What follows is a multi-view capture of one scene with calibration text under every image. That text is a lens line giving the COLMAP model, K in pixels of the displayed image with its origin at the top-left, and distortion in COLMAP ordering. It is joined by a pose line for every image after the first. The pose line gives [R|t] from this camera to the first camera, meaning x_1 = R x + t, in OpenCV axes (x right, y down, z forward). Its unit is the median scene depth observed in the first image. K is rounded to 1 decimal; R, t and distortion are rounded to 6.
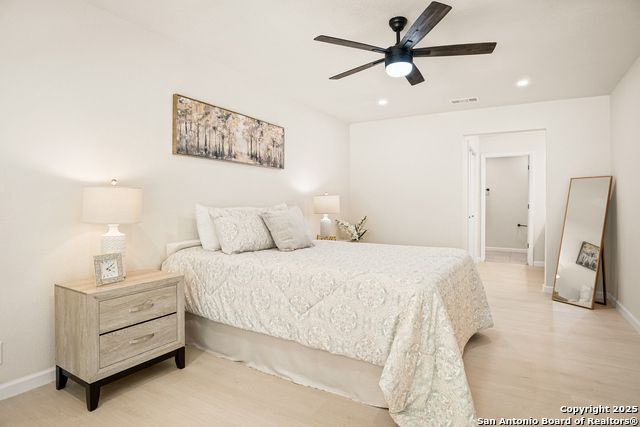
lens RADIAL K [[347.7, 0, 320.0], [0, 347.7, 213.5], [0, 0, 1]] dist [-0.006368, -0.000978]
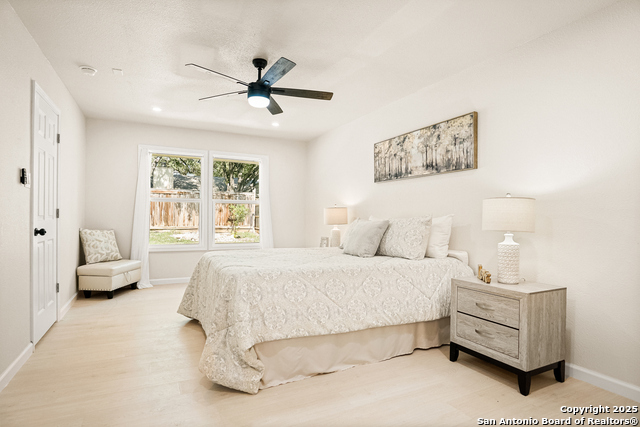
lens RADIAL K [[347.7, 0, 320.0], [0, 347.7, 213.5], [0, 0, 1]] dist [-0.006368, -0.000978]
pose [[-0.540599, -0.005057, -0.841265, 0.817063], [-0.020147, 0.999773, 0.006936, -0.036162], [0.841039, 0.020699, -0.540578, 1.337162]]
